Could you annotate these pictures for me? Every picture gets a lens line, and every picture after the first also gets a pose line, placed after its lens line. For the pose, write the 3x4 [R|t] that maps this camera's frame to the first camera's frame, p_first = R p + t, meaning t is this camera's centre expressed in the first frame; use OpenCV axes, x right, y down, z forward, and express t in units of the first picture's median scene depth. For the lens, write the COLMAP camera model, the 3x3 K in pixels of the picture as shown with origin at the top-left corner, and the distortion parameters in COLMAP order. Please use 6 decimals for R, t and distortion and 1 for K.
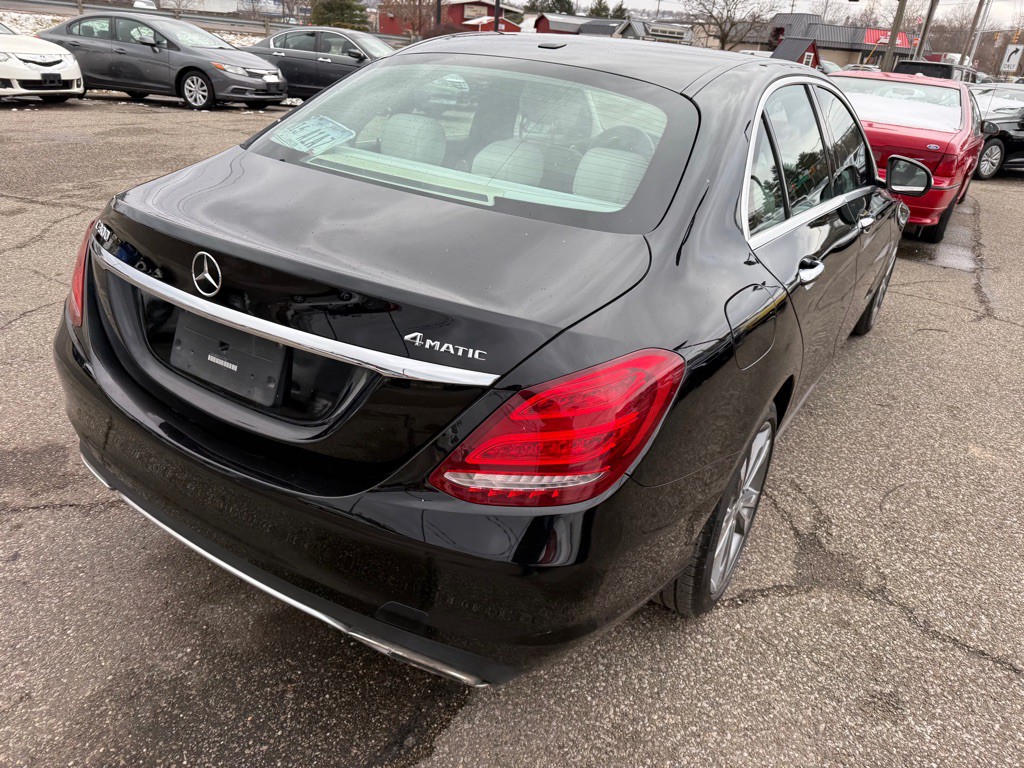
lens RADIAL K [[730.2, 0, 512.0], [0, 730.2, 384.0], [0, 0, 1]] dist [0.006434, -0.012131]
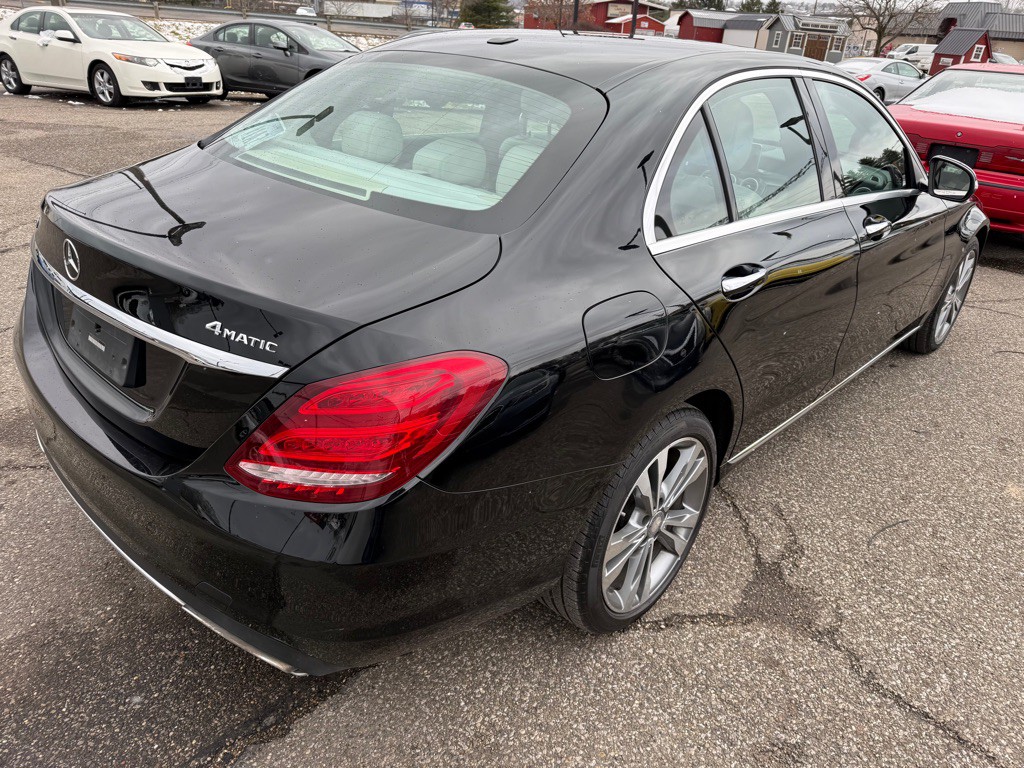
lens RADIAL K [[730.2, 0, 512.0], [0, 730.2, 384.0], [0, 0, 1]] dist [0.006434, -0.012131]
pose [[0.982830, 0.060863, -0.174185, 0.276885], [-0.060732, 0.998136, 0.006089, -0.008601], [0.174231, 0.004594, 0.984694, 0.035103]]
